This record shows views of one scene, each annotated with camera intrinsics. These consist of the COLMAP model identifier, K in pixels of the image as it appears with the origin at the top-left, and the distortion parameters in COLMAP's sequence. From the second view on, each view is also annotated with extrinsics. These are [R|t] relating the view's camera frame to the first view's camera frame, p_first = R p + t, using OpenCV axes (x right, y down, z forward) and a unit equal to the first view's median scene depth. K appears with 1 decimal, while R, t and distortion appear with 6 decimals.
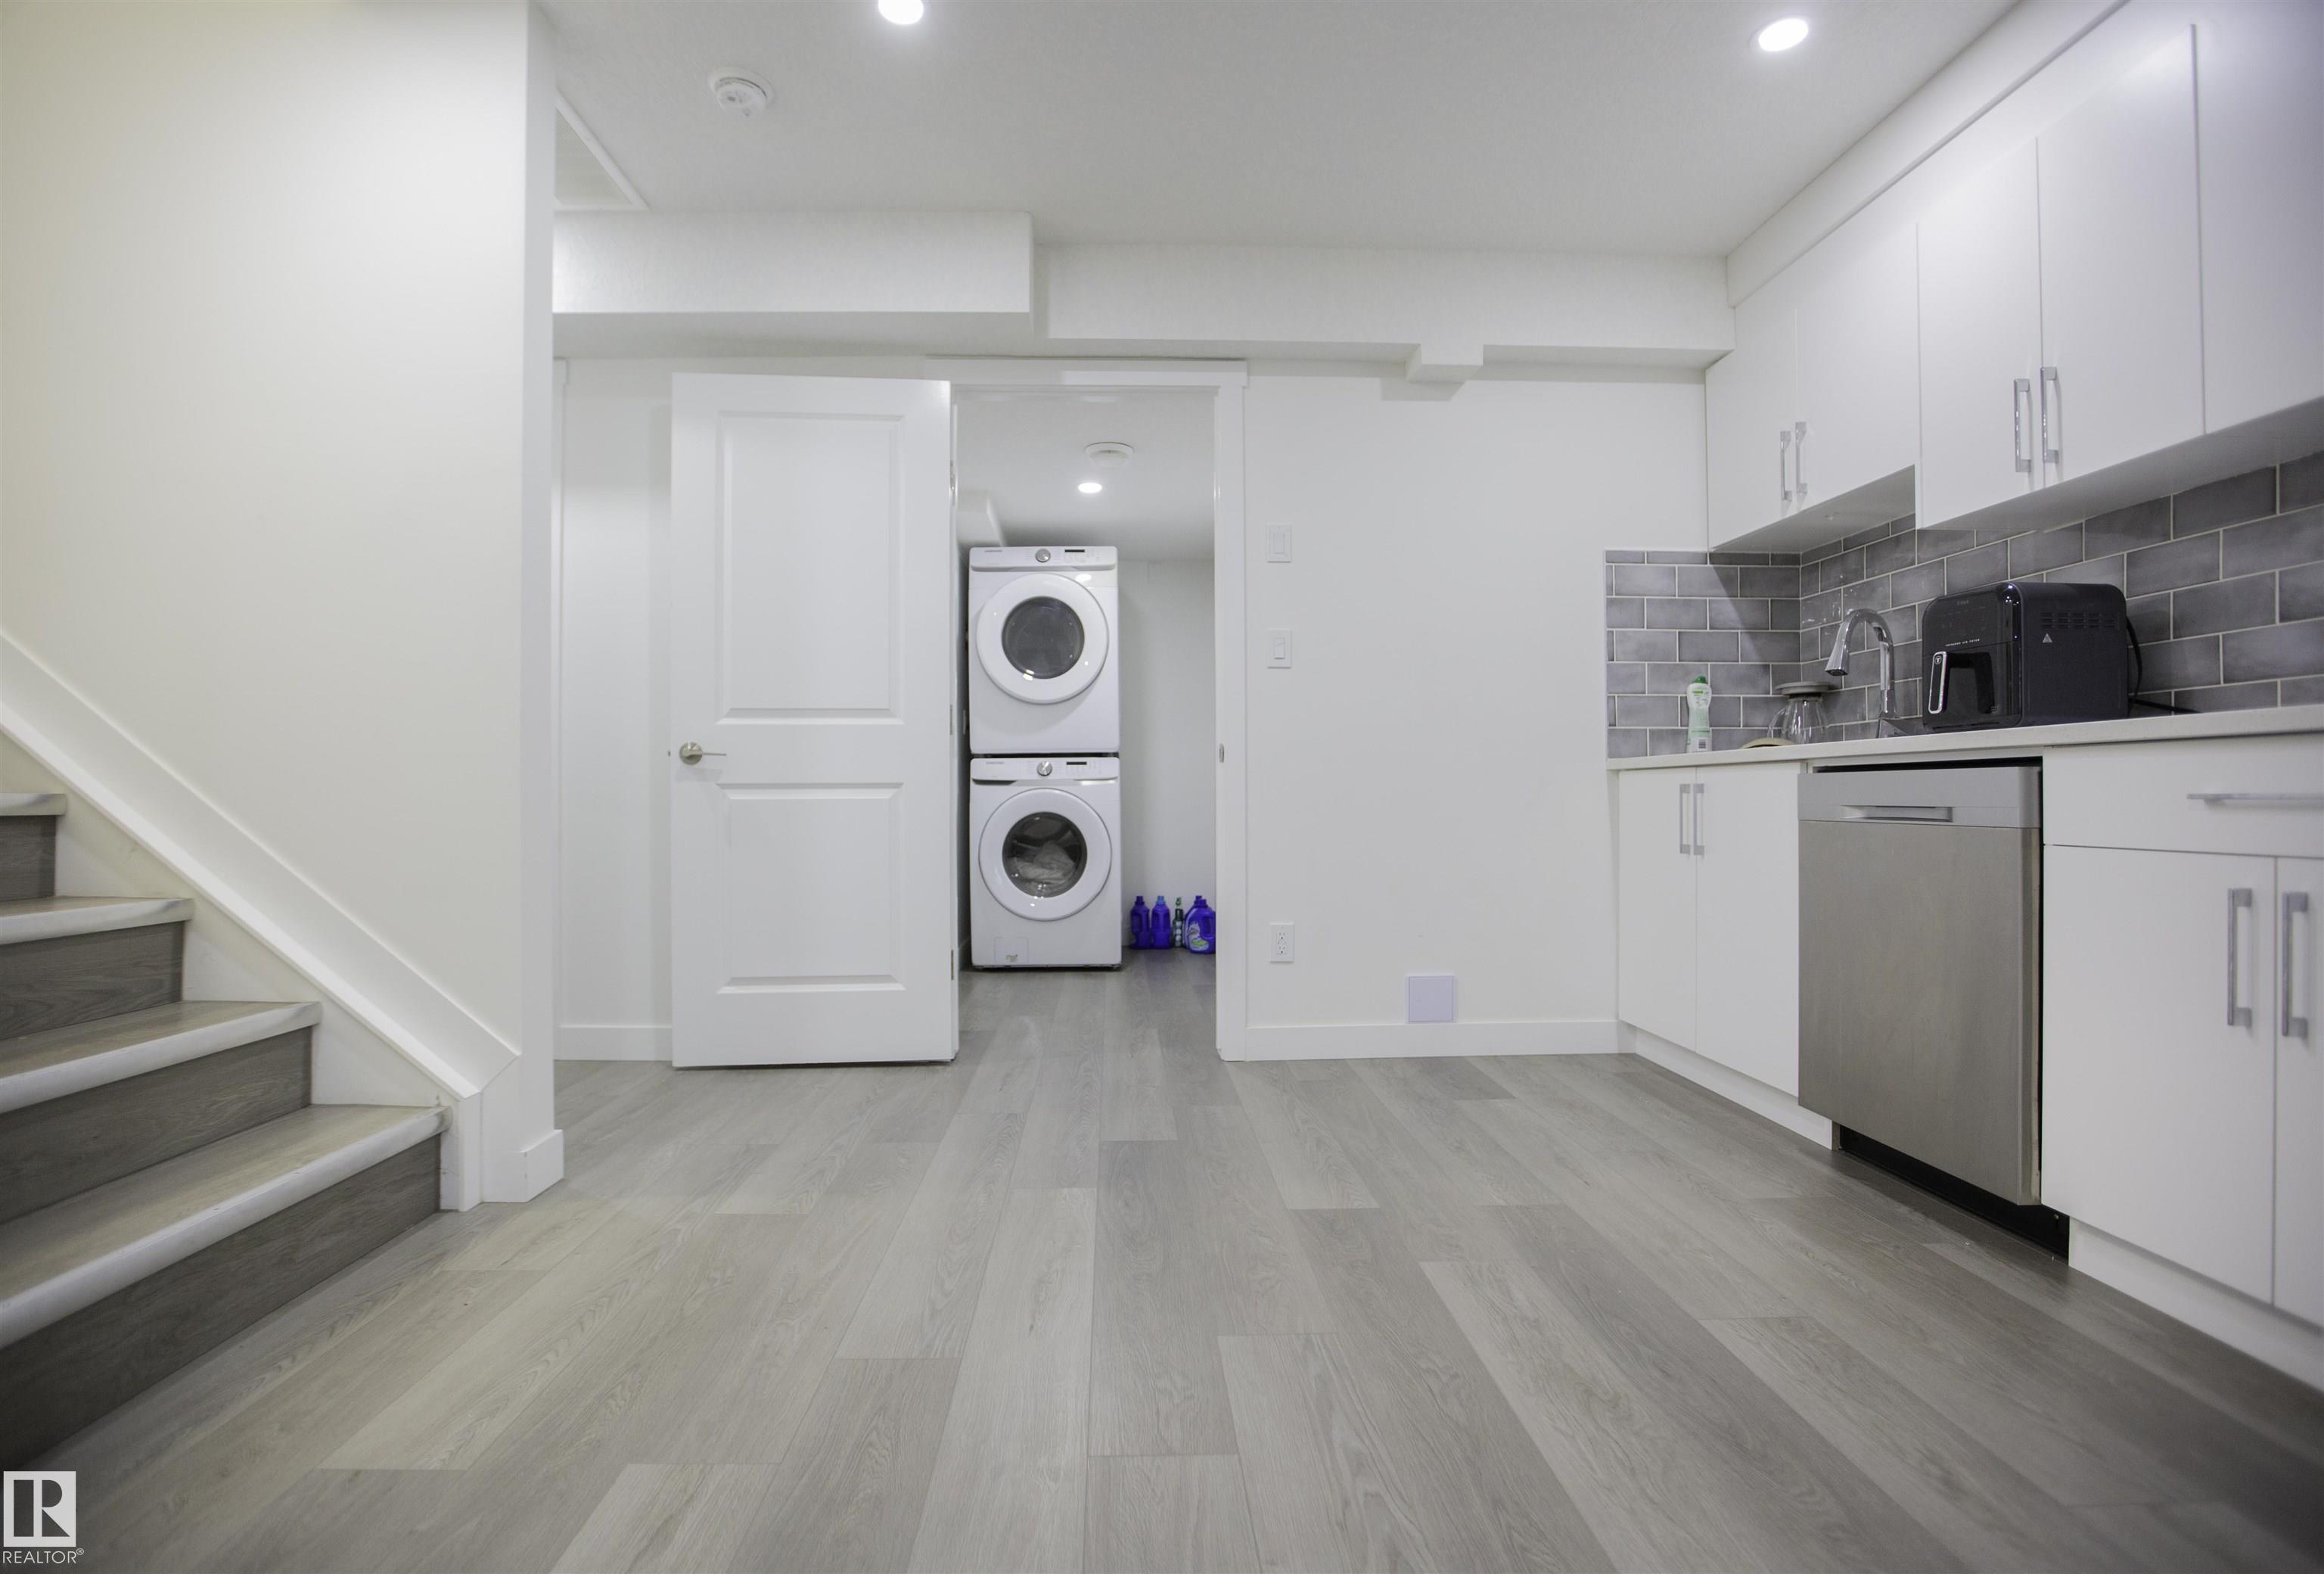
lens RADIAL K [[1088.2, 0, 1177.6], [0, 1088.2, 796.6], [0, 0, 1]] dist [-0.026711, 0.005026]
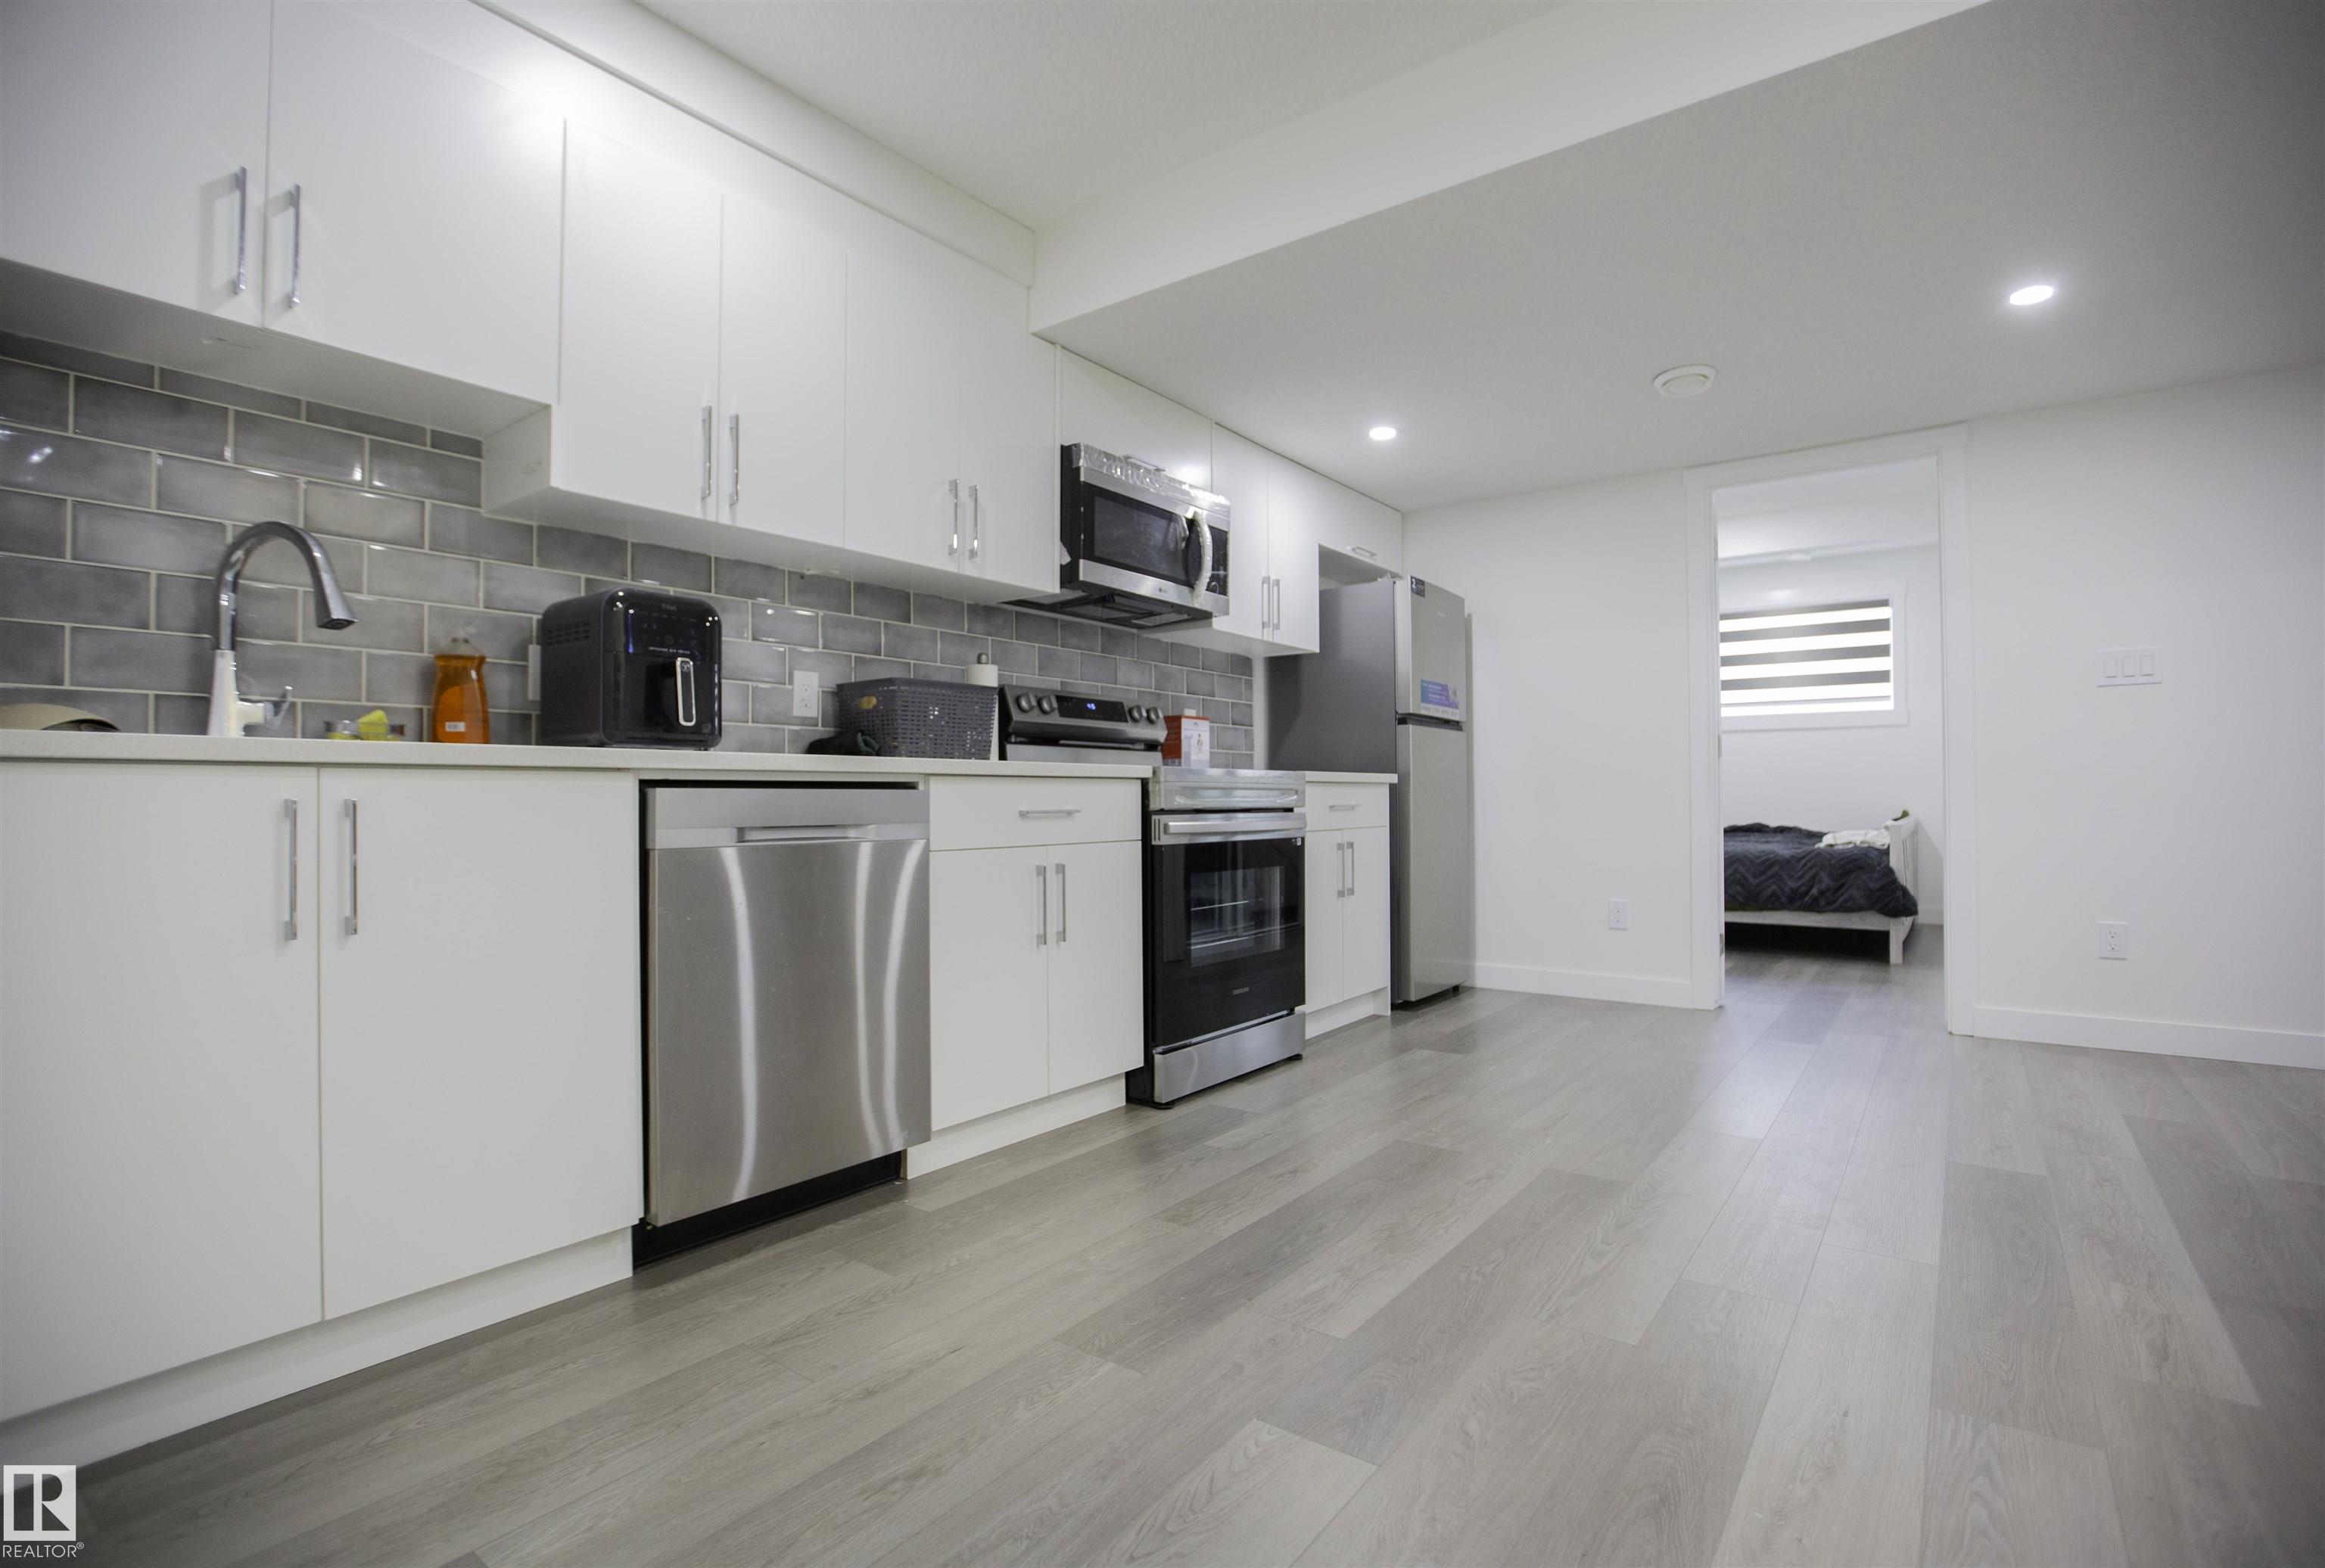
lens RADIAL K [[1088.5, 0, 1173.2], [0, 1088.5, 777.2], [0, 0, 1]] dist [-0.026711, 0.005026]
pose [[-0.766234, 0.017871, 0.642313, -0.237851], [0.003657, 0.999718, -0.023453, -0.011766], [-0.642551, -0.015622, -0.766083, 1.693654]]
